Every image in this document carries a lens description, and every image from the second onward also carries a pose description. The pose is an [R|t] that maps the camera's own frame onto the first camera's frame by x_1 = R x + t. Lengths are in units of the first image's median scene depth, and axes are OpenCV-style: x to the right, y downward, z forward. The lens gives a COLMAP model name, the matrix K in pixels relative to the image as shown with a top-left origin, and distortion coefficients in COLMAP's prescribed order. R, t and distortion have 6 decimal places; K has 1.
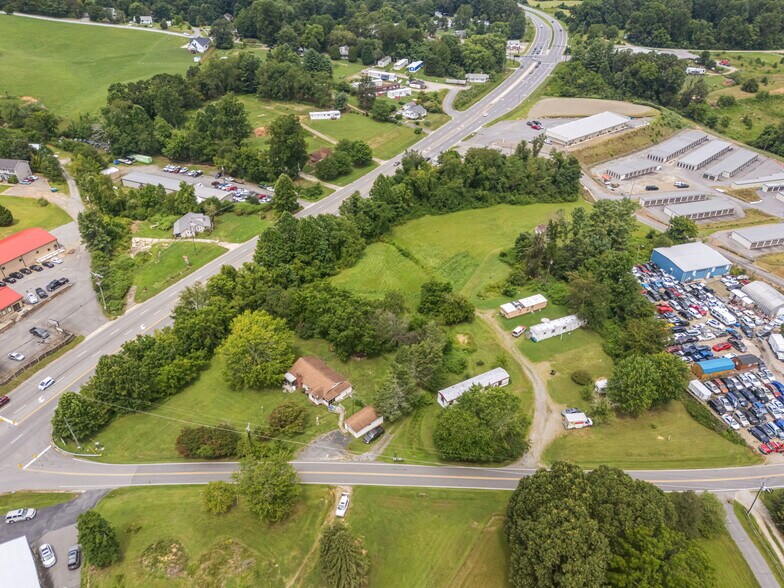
lens RADIAL K [[584.8, 0, 392.0], [0, 584.8, 294.0], [0, 0, 1]] dist [0.095335, -0.108305]
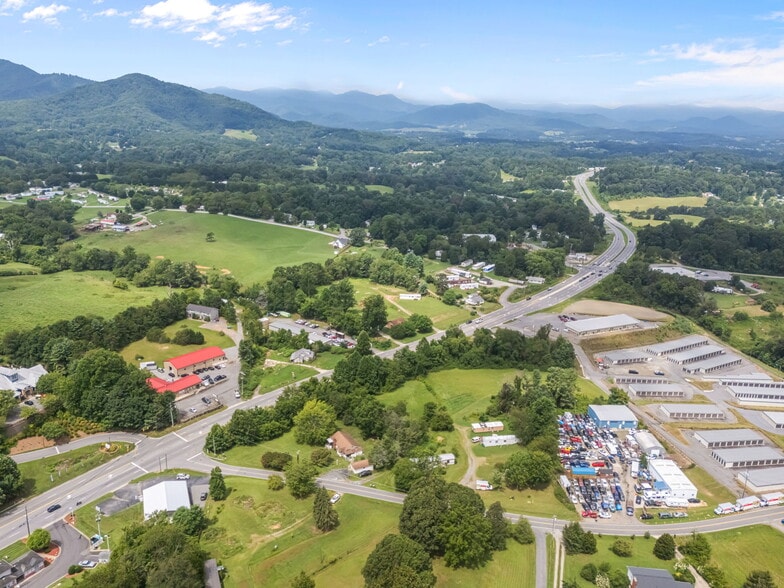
lens RADIAL K [[584.8, 0, 392.0], [0, 584.8, 294.0], [0, 0, 1]] dist [0.095335, -0.108305]
pose [[0.969201, 0.088081, -0.229983, 0.212320], [-0.150789, 0.950582, -0.271397, 0.101825], [0.194712, 0.297717, 0.934586, -0.416175]]
